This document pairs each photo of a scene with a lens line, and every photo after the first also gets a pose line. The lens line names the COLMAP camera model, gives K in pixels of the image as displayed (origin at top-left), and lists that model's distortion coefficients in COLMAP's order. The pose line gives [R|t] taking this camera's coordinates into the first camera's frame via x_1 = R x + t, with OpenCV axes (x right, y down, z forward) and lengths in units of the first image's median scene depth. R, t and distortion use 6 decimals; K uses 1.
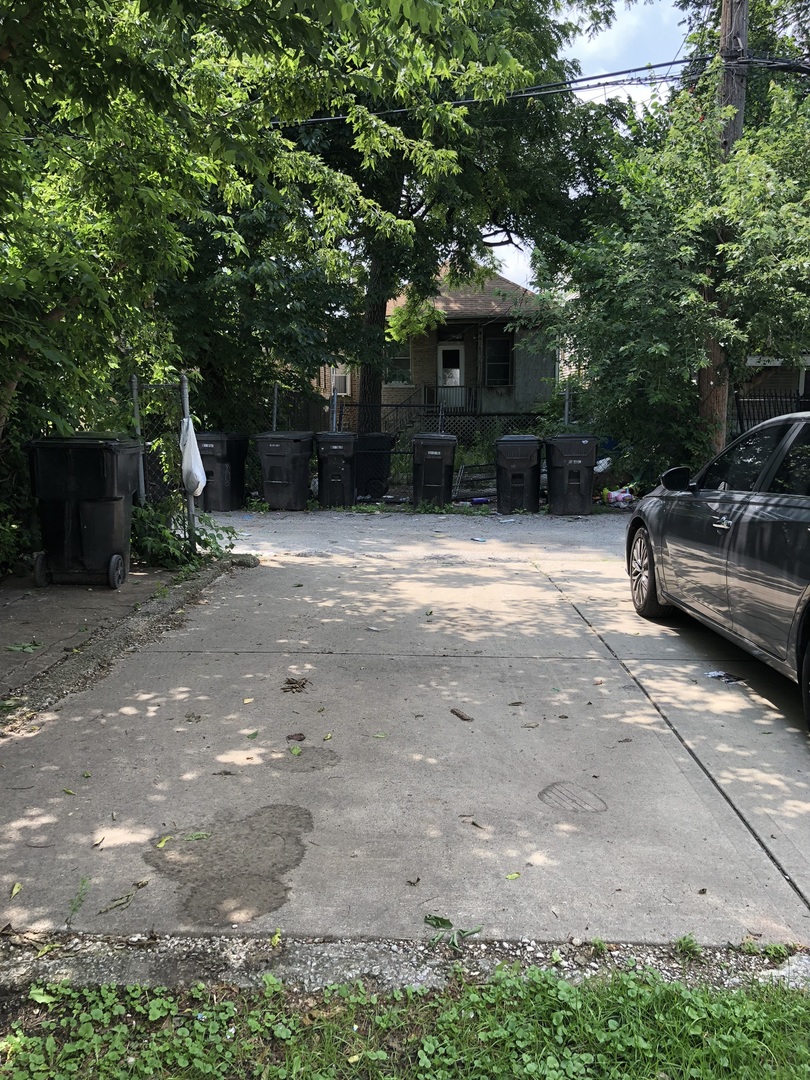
lens RADIAL K [[886.7, 0, 404.6], [0, 886.7, 539.6], [0, 0, 1]] dist [0.015627, 0.018589]
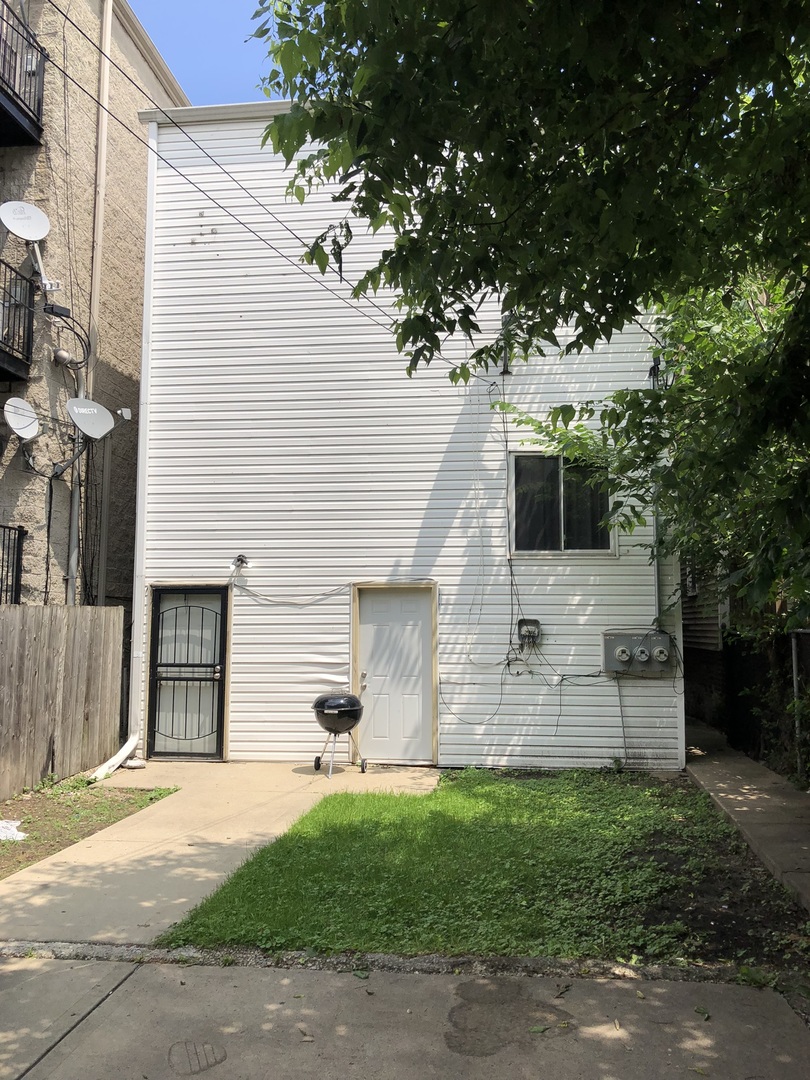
lens RADIAL K [[886.7, 0, 406.5], [0, 886.7, 538.7], [0, 0, 1]] dist [0.015627, 0.018589]
pose [[-0.996086, 0.008393, 0.087985, -0.165138], [0.013017, 0.998557, 0.052105, -0.389672], [-0.087421, 0.053046, -0.994758, 2.174835]]
